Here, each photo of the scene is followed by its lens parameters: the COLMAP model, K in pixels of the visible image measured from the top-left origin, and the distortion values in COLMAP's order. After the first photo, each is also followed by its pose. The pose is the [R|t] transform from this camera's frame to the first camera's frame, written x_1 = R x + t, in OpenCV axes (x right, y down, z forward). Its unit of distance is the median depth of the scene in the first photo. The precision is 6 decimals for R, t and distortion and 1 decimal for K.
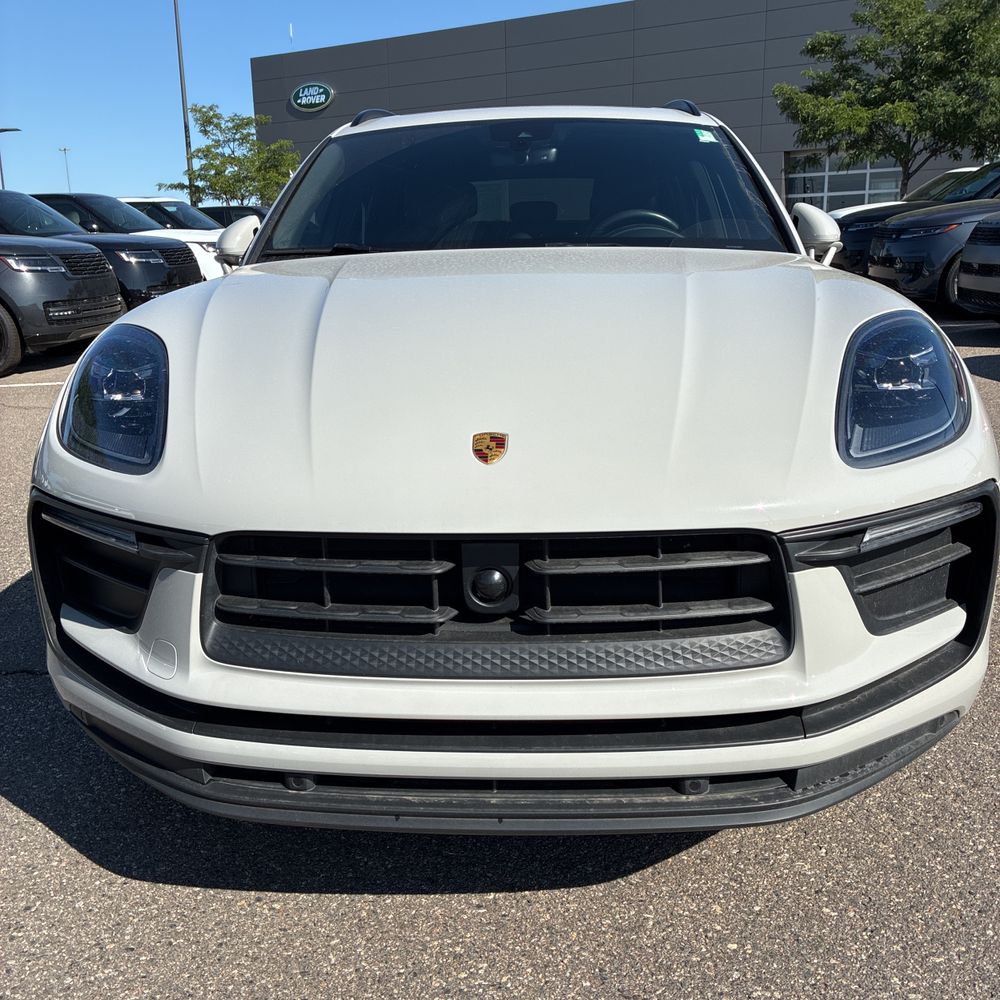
lens RADIAL K [[1005.0, 0, 495.5], [0, 1005.0, 498.4], [0, 0, 1]] dist [0.020319, 0.013563]
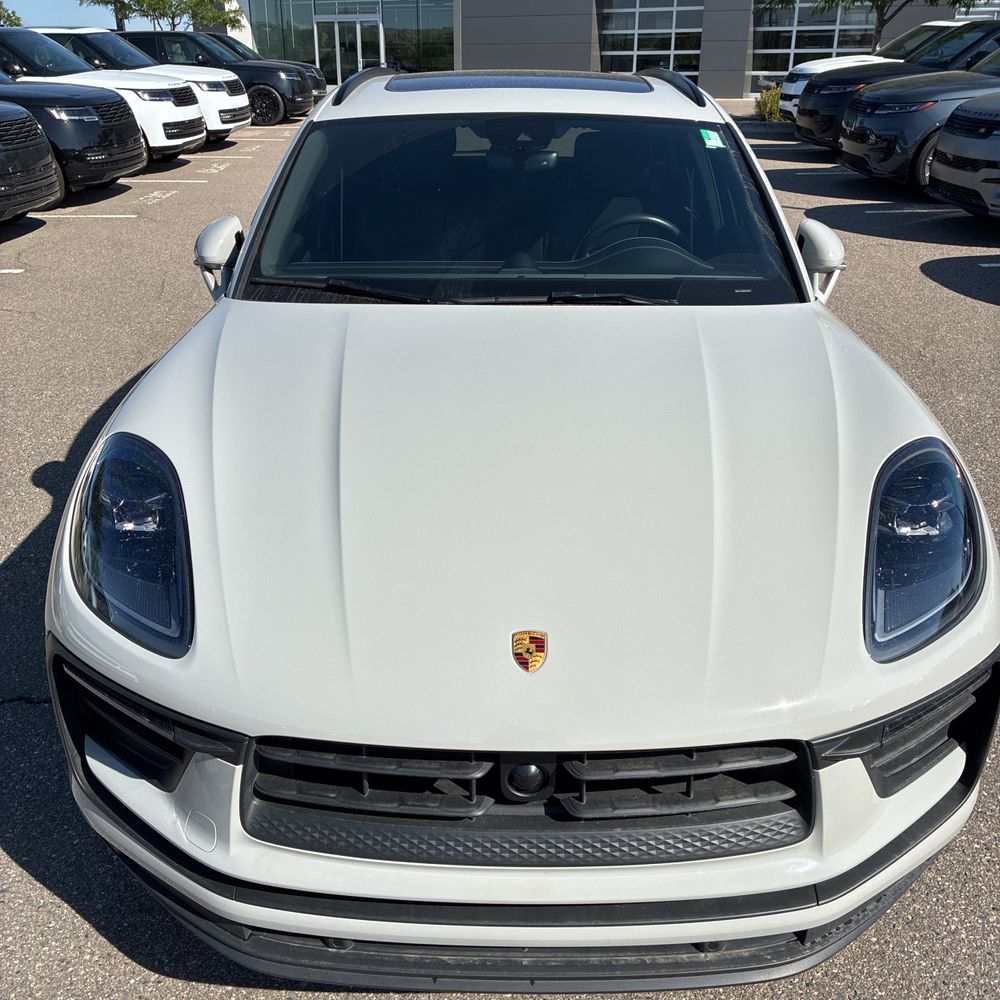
lens RADIAL K [[1007.0, 0, 500.0], [0, 1007.0, 500.0], [0, 0, 1]] dist [0.017427, 0.004594]
pose [[0.998421, 0.002489, 0.056126, -0.075147], [-0.011578, 0.986689, 0.162206, -0.295716], [-0.054975, -0.162599, 0.985159, 0.026093]]
